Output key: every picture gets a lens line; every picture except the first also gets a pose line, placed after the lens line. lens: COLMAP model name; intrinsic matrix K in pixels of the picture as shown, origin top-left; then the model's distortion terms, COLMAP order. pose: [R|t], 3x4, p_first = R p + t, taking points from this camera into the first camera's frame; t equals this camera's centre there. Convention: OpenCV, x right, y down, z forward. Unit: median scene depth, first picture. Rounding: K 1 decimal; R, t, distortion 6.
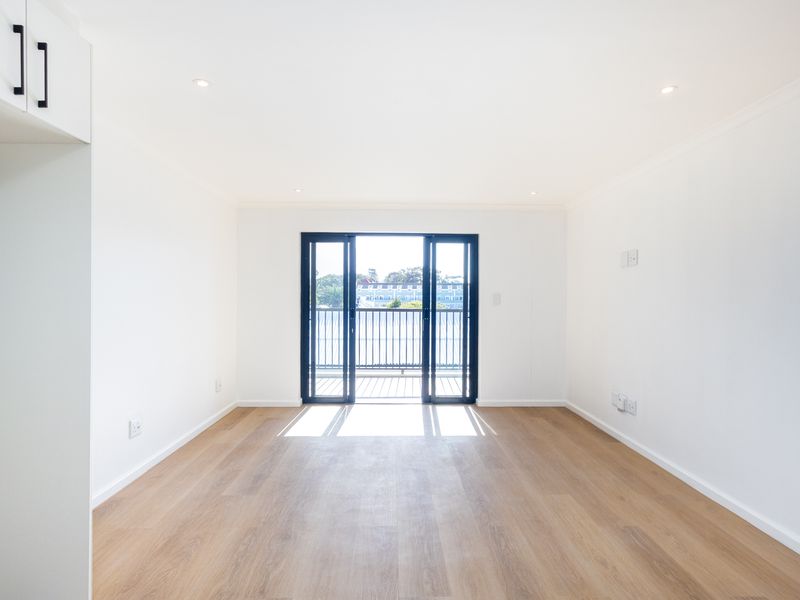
lens RADIAL K [[473.1, 0, 400.6], [0, 473.1, 297.7], [0, 0, 1]] dist [-0.001903, -0.000597]
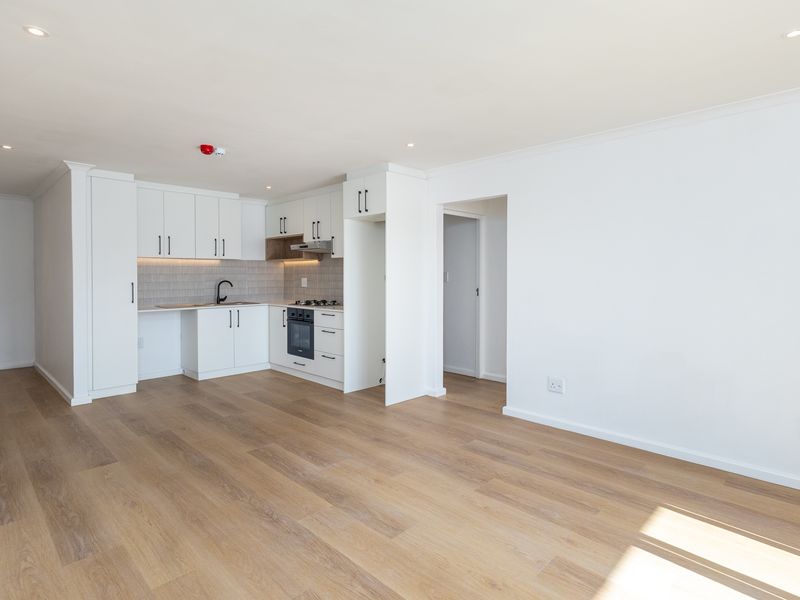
lens RADIAL K [[439.7, 0, 403.6], [0, 439.7, 274.2], [0, 0, 1]] dist [-0.000683, 0.004192]
pose [[-0.715218, -0.006872, -0.698868, 0.584728], [-0.003261, 0.999974, -0.006496, 0.004862], [0.698894, -0.002368, -0.715222, 1.826722]]
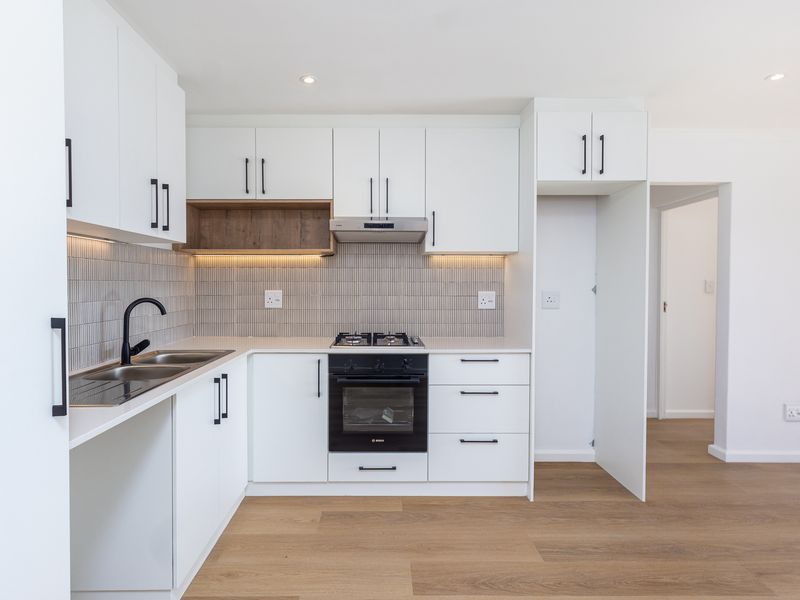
lens RADIAL K [[439.7, 0, 385.8], [0, 439.7, 291.3], [0, 0, 1]] dist [-0.000683, 0.004192]
pose [[-0.007004, 0.009063, -0.999934, 0.488196], [-0.002296, 0.999956, 0.009080, 0.003698], [0.999973, 0.002359, -0.006983, 0.143659]]
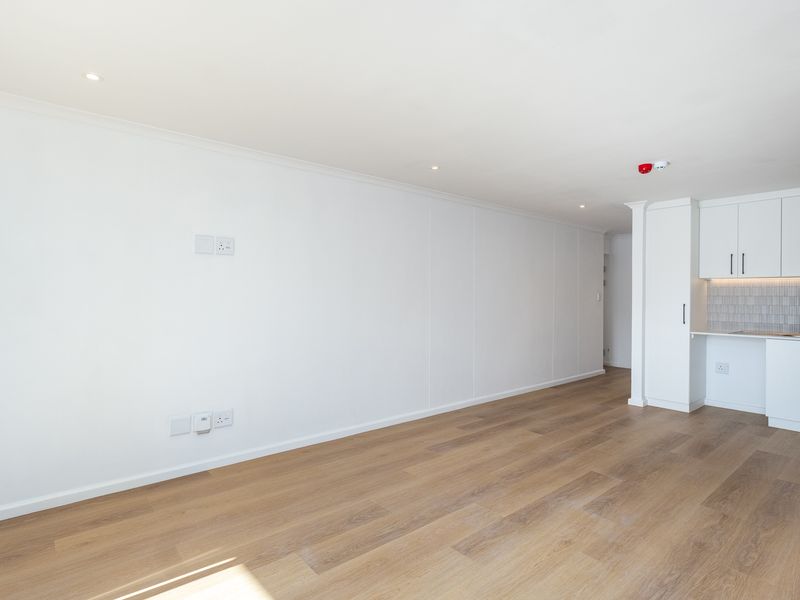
lens RADIAL K [[439.7, 0, 403.2], [0, 439.7, 296.7], [0, 0, 1]] dist [-0.000683, 0.004192]
pose [[-0.638150, -0.013328, 0.769796, -0.489720], [-0.010009, 0.999909, 0.009015, -0.003755], [-0.769847, -0.001952, -0.638226, 1.845207]]
